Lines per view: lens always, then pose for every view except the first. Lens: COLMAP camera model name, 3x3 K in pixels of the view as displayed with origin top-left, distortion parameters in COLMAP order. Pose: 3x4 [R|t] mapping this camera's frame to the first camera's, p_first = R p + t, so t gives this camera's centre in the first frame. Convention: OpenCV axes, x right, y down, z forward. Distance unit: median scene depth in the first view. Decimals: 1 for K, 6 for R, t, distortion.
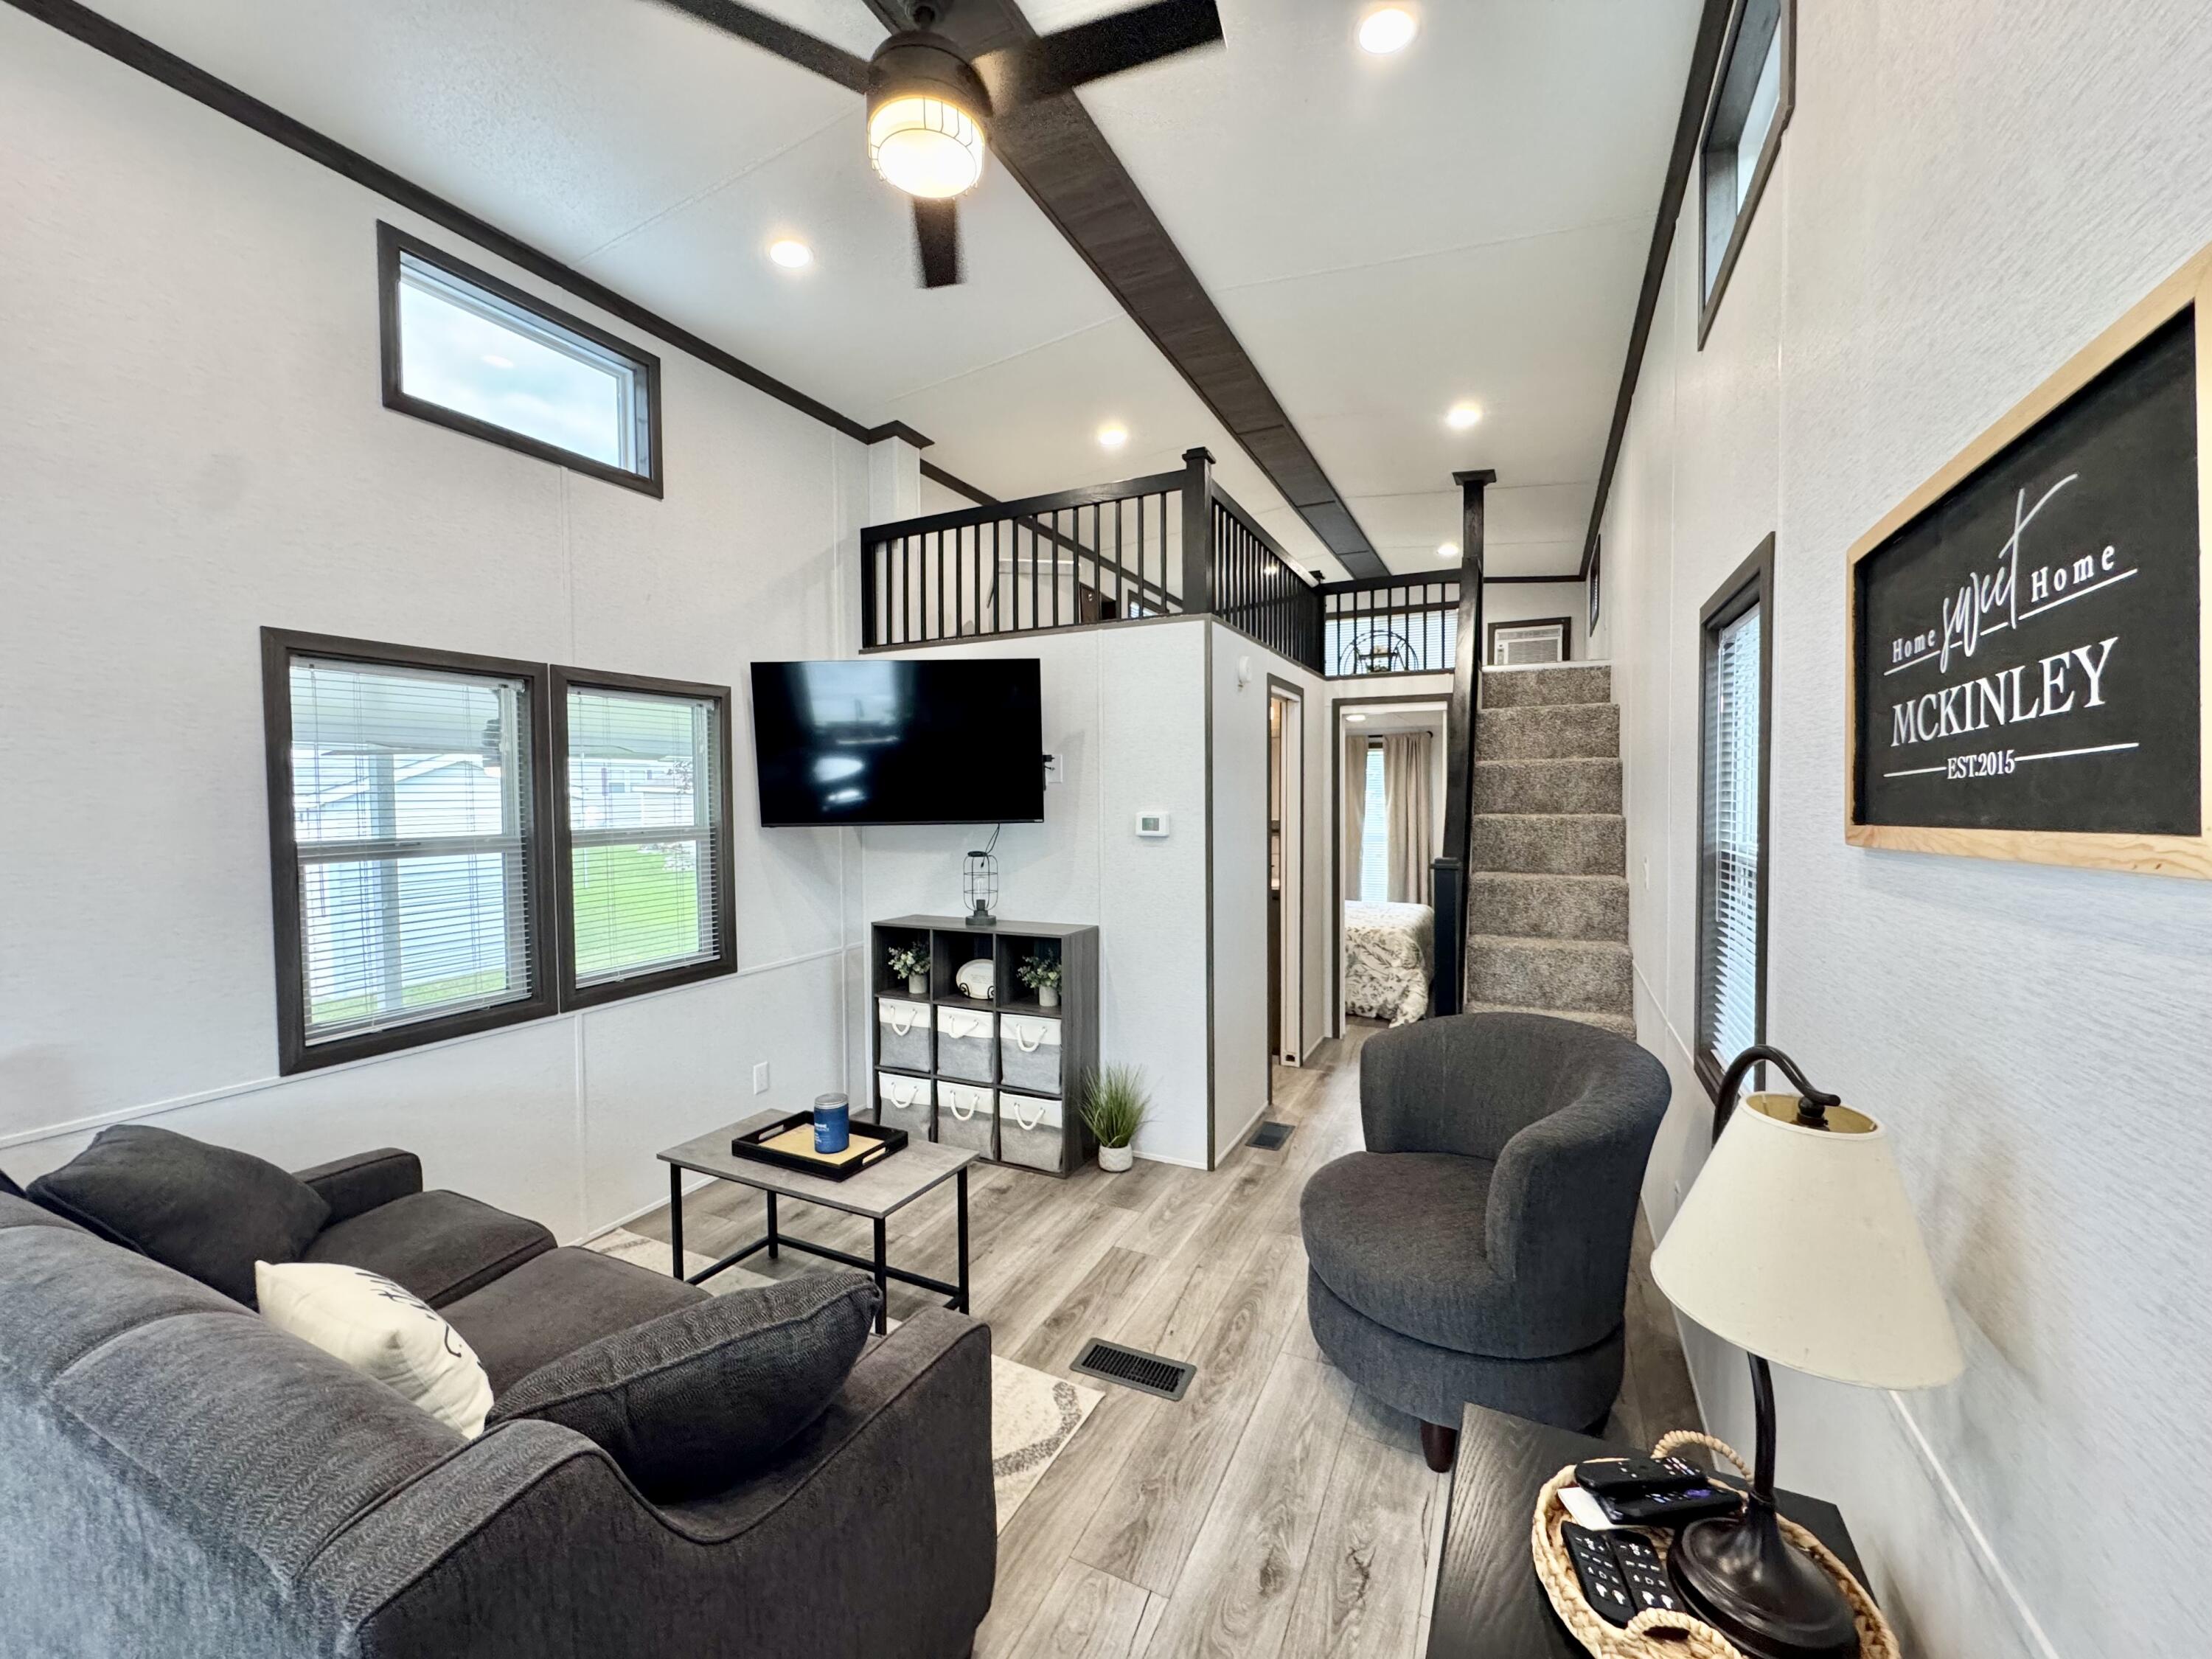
lens RADIAL K [[883.6, 0, 1109.2], [0, 883.6, 825.6], [0, 0, 1]] dist [-0.003235, 0.000335]
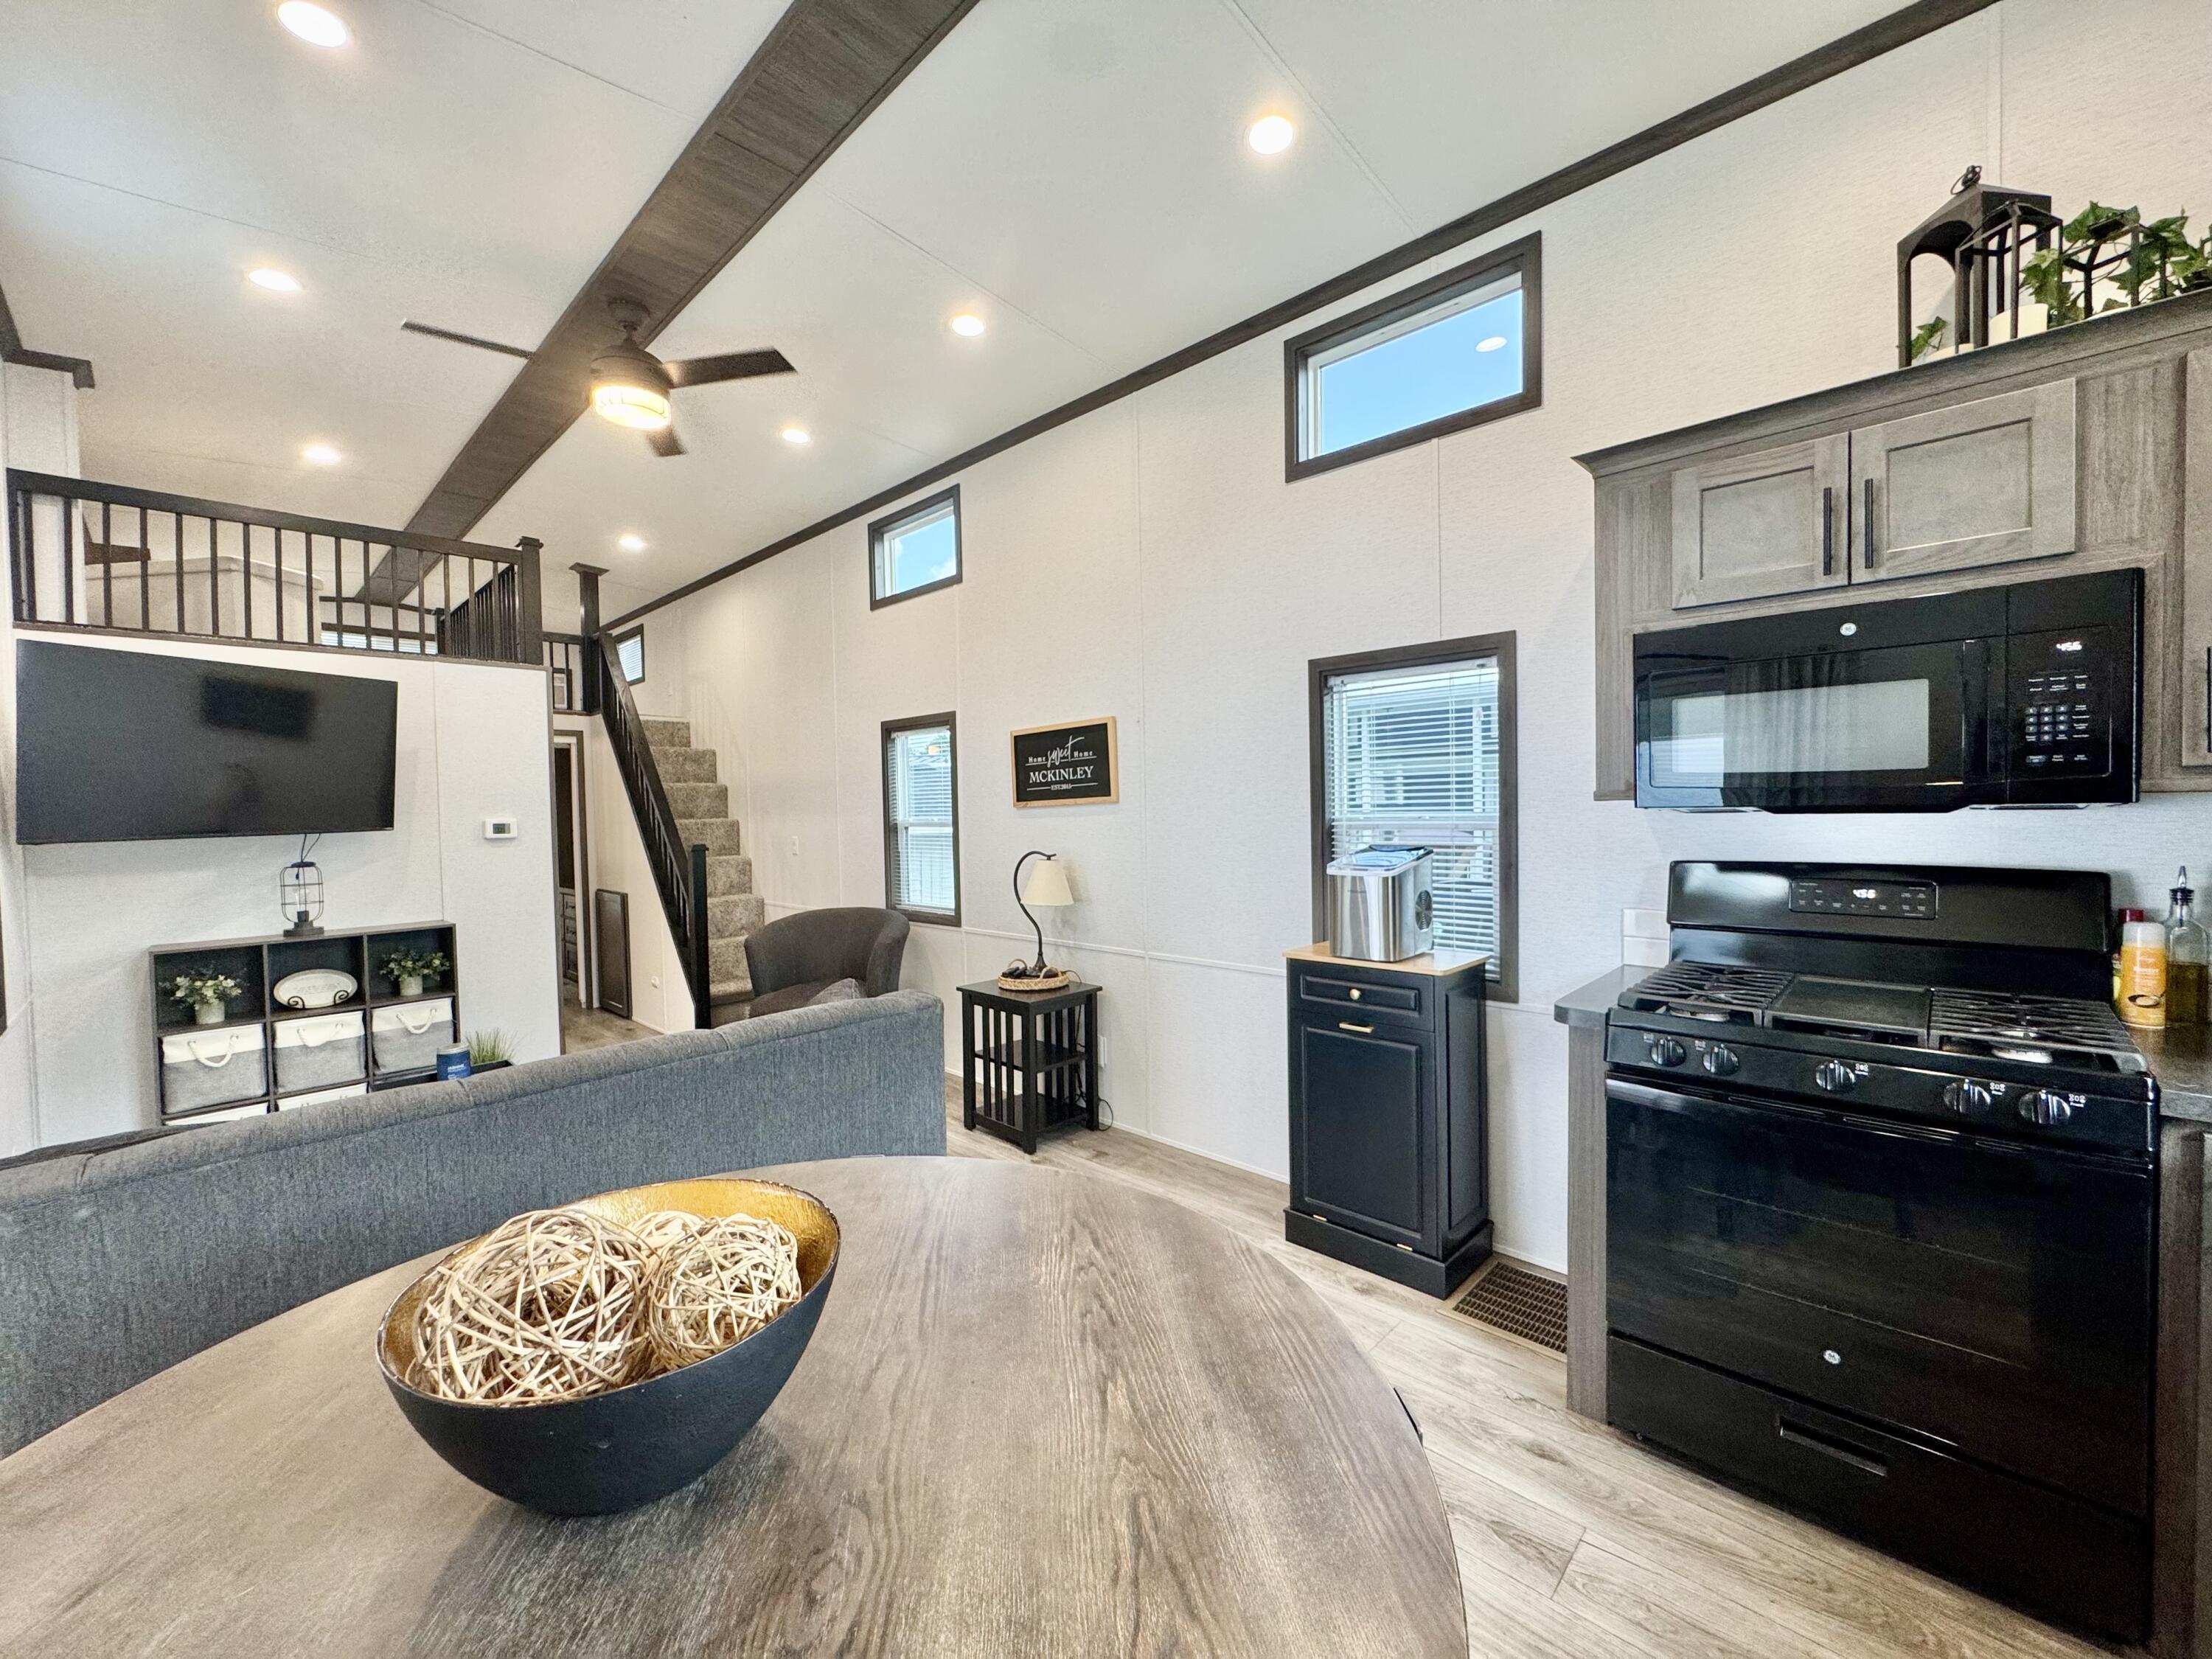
lens RADIAL K [[883.6, 0, 1103.7], [0, 883.6, 825.7], [0, 0, 1]] dist [-0.003235, 0.000335]
pose [[0.314828, -0.021401, 0.948907, -0.790953], [0.051392, 0.998664, 0.005472, 0.029115], [-0.947756, 0.047044, 0.315507, -0.170398]]
